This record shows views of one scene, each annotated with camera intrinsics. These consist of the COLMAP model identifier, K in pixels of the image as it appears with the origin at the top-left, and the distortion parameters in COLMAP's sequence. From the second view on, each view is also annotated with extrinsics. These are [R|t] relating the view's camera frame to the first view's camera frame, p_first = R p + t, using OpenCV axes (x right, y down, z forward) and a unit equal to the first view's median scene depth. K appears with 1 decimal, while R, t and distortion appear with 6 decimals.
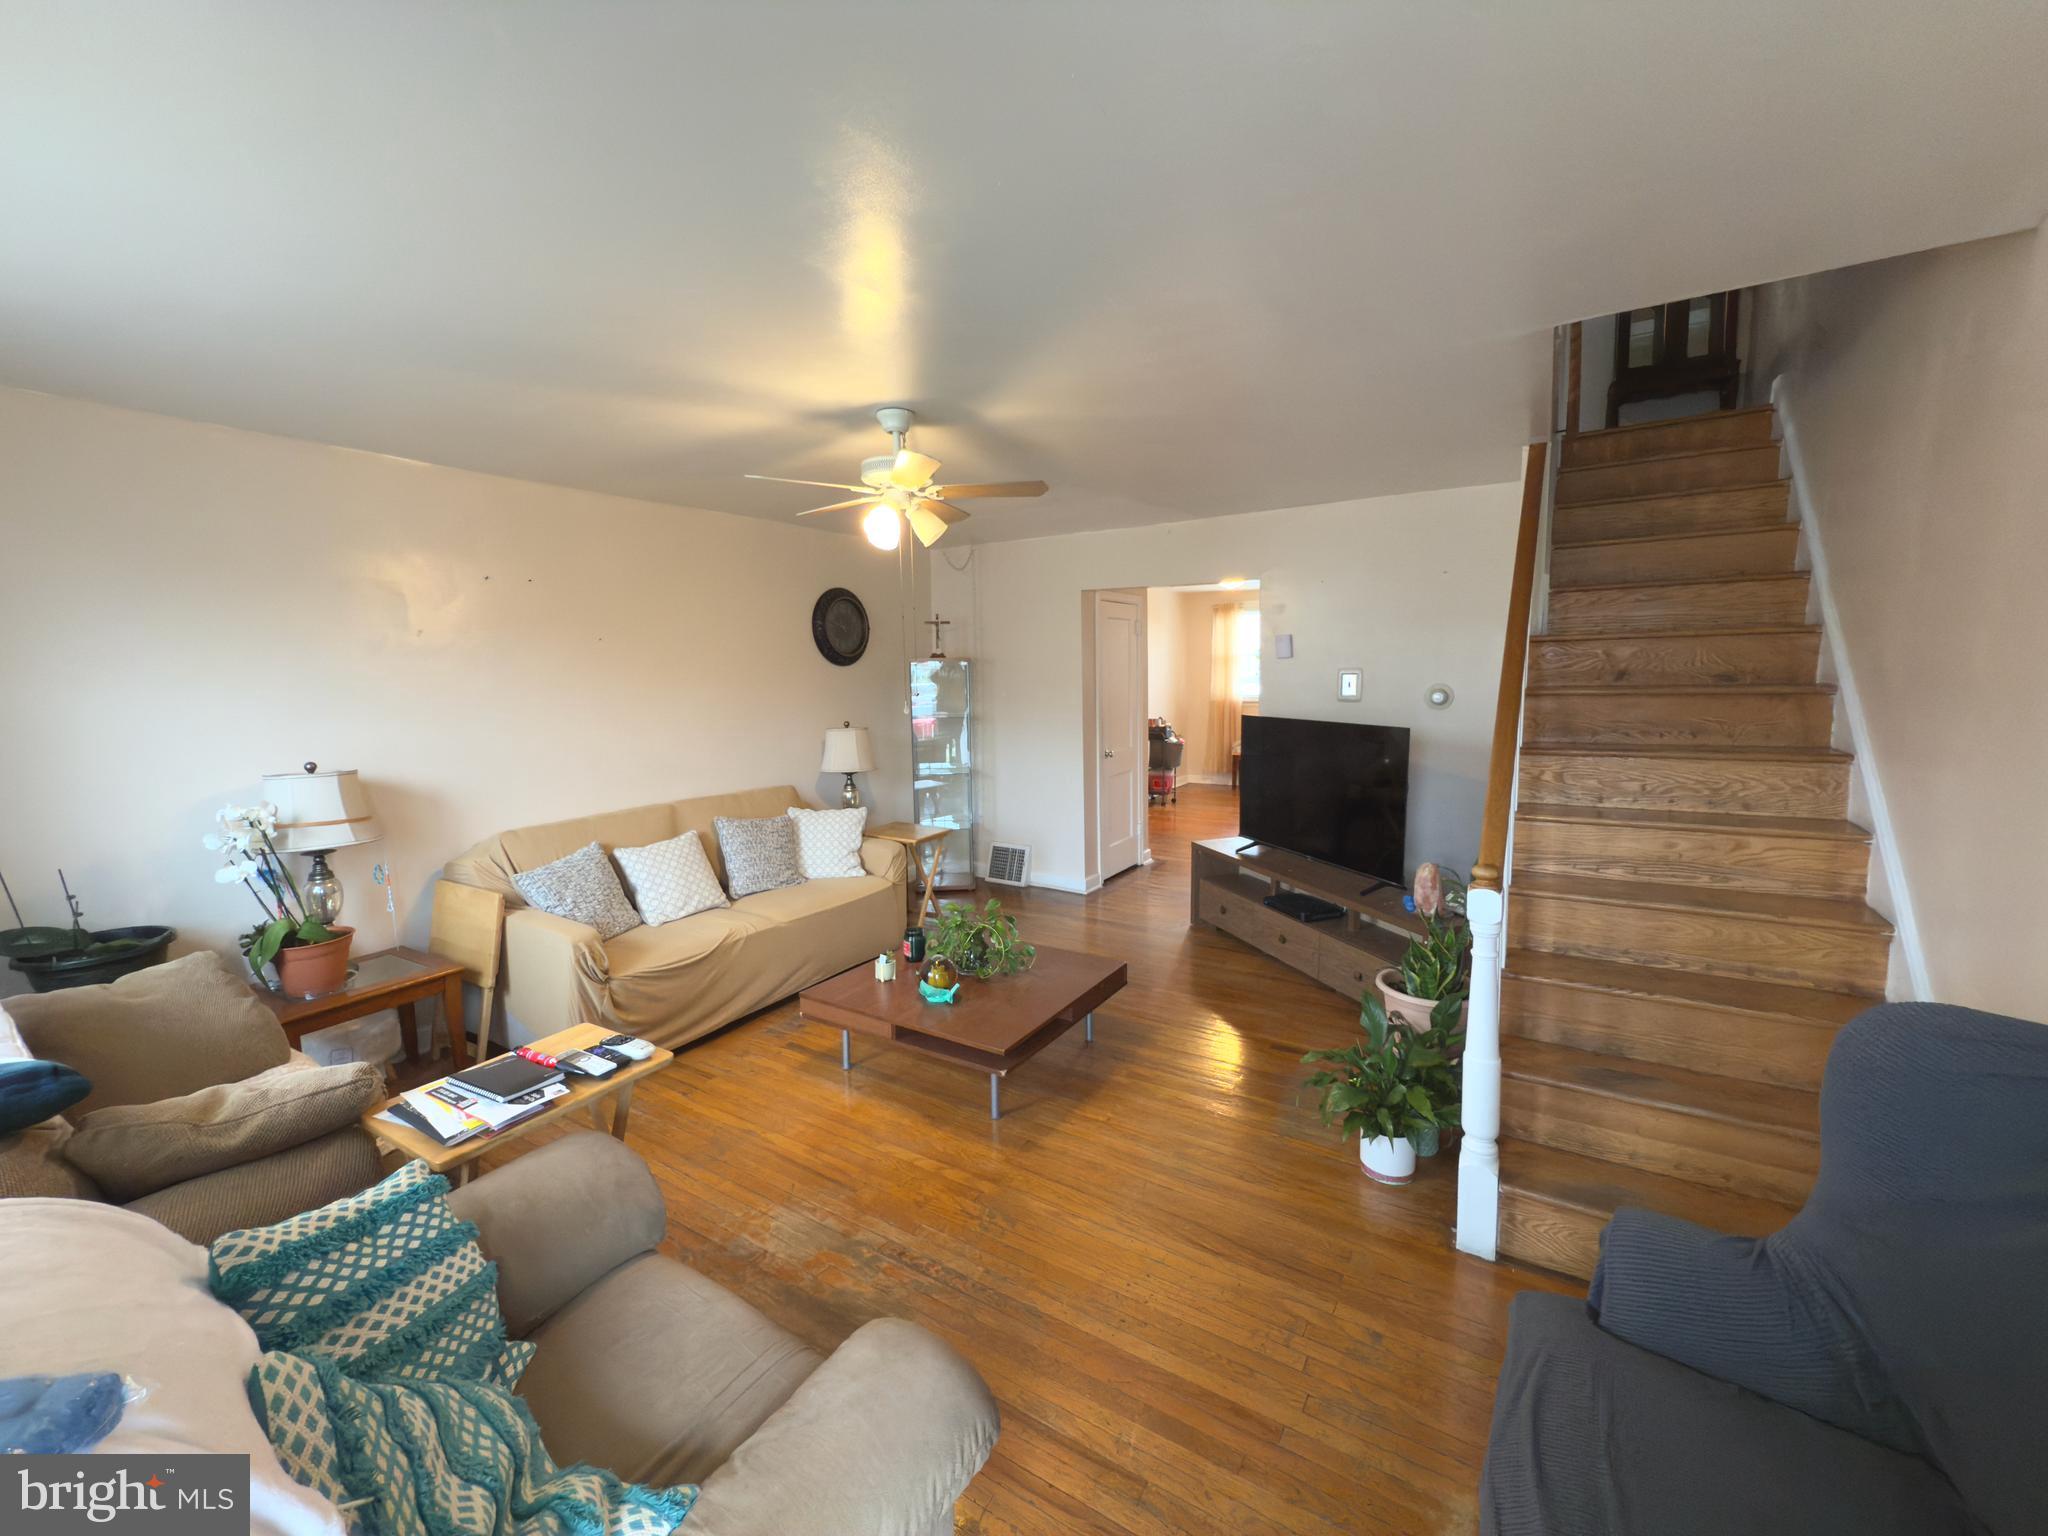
lens RADIAL K [[817.0, 0, 1025.0], [0, 817.0, 772.2], [0, 0, 1]] dist [0.000253, 0.000002]
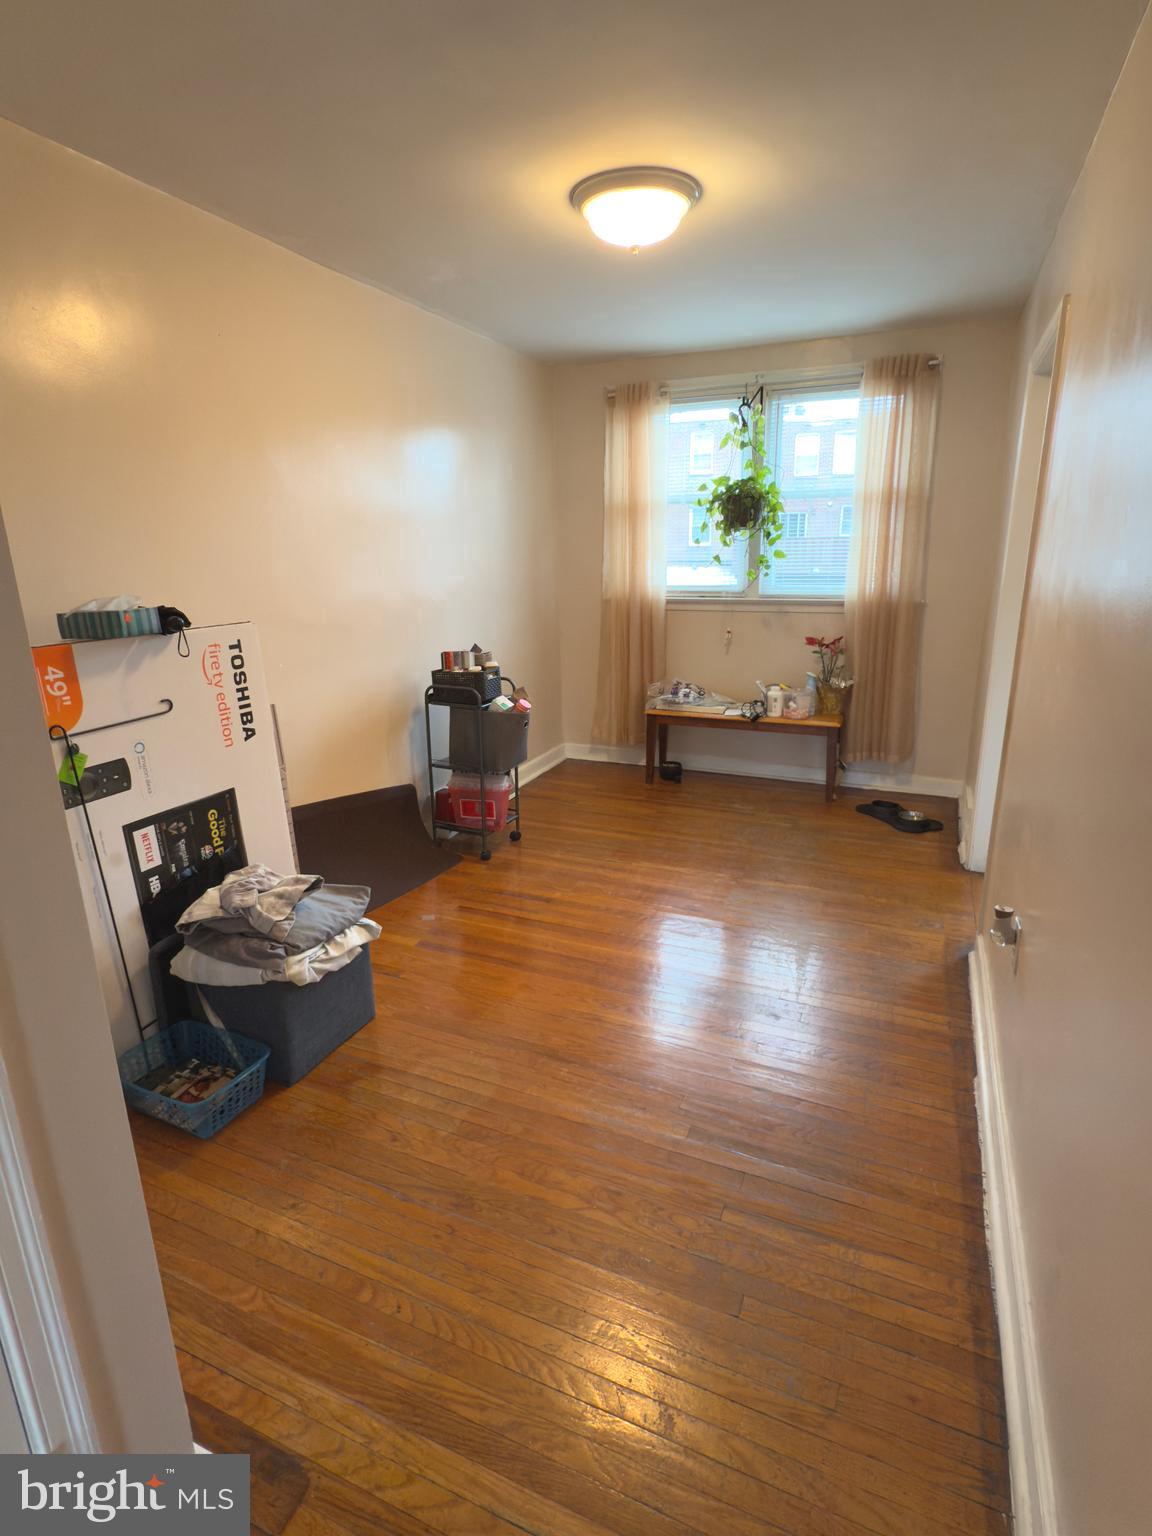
lens RADIAL K [[794.6, 0, 574.8], [0, 794.6, 768.1], [0, 0, 1]] dist [-0.000087, -0.000006]
pose [[0.988321, -0.042308, 0.146396, 0.139795], [0.020105, 0.988491, 0.149938, -0.059613], [-0.151055, -0.145244, 0.977797, 0.532714]]
